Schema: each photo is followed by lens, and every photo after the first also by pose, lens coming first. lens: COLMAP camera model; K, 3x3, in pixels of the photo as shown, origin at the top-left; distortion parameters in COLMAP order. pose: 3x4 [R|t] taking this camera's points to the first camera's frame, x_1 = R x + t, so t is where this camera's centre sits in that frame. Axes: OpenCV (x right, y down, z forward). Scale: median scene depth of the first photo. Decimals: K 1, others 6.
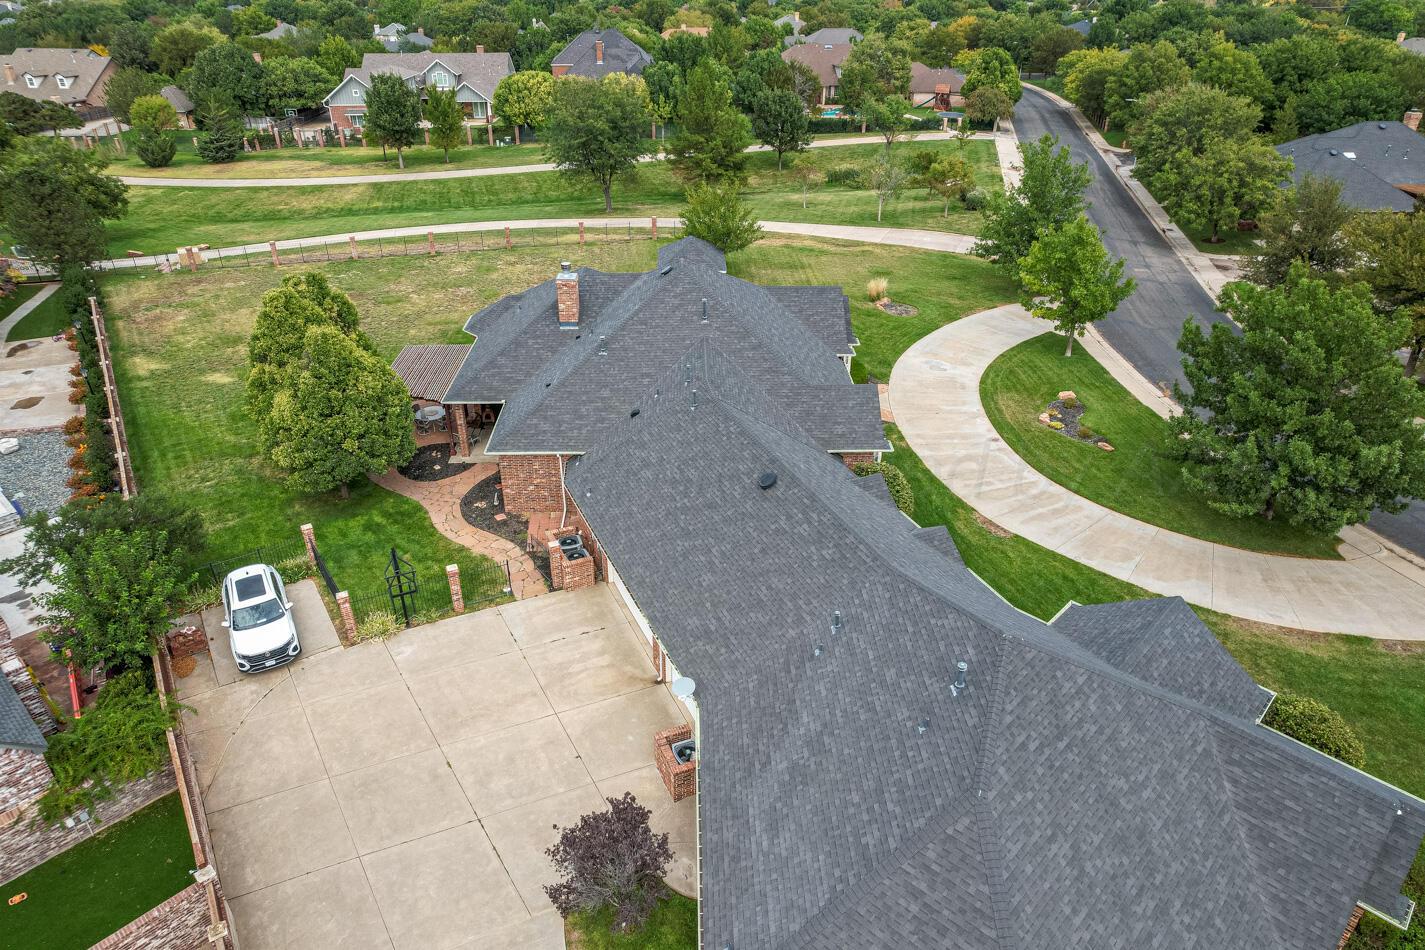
lens RADIAL K [[903.9, 0, 704.3], [0, 903.9, 481.4], [0, 0, 1]] dist [-0.040643, 0.006637]
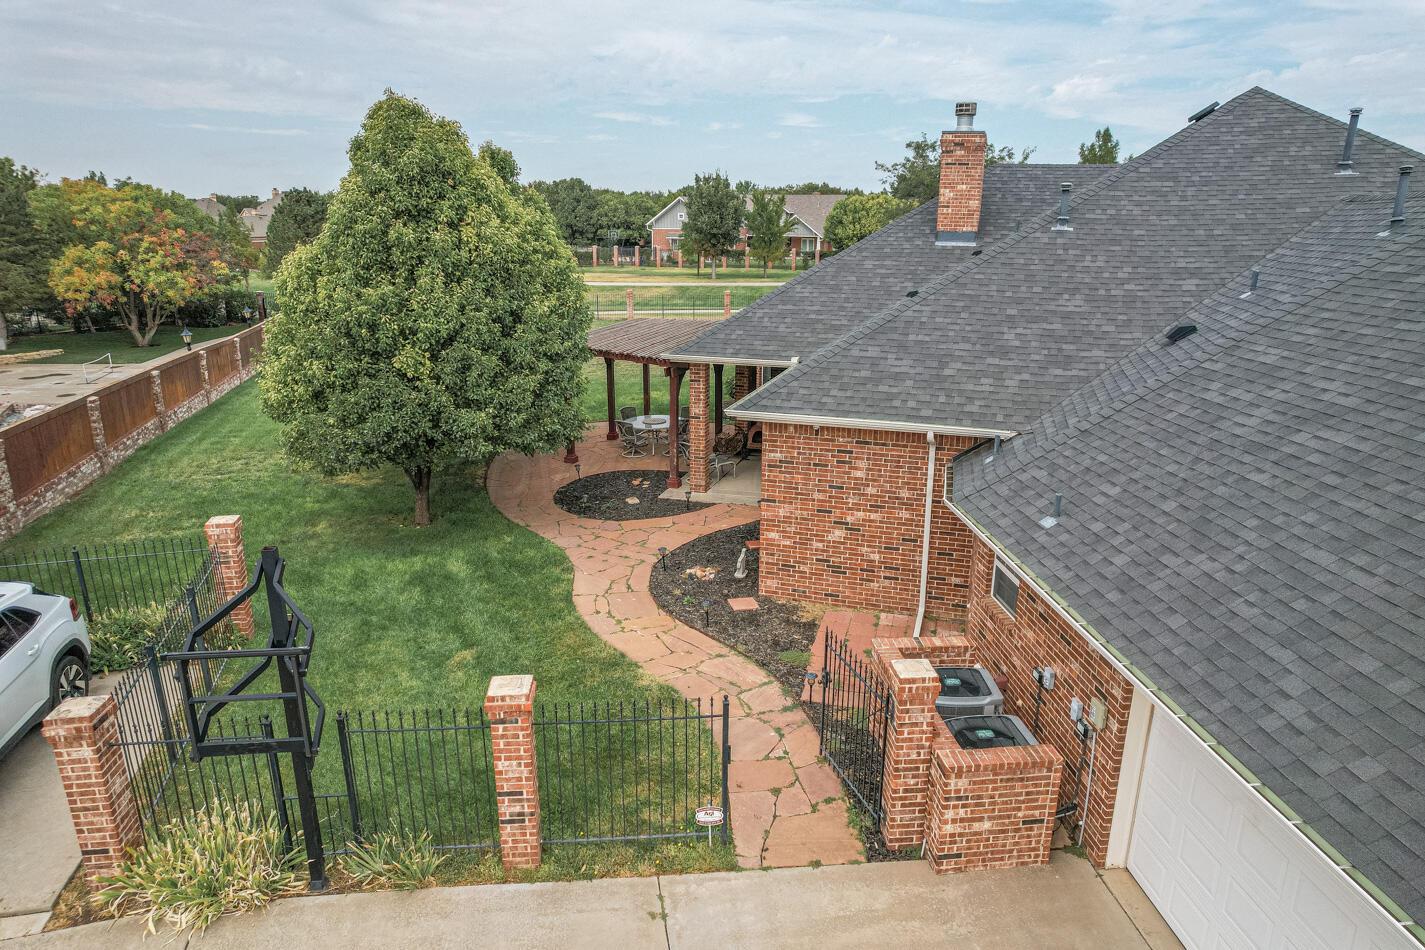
lens RADIAL K [[903.9, 0, 719.2], [0, 903.9, 478.8], [0, 0, 1]] dist [-0.040643, 0.006637]
pose [[0.948308, 0.096625, -0.302285, -0.129397], [-0.164618, 0.964123, -0.208249, 0.069801], [0.271318, 0.247246, 0.930191, 0.646437]]
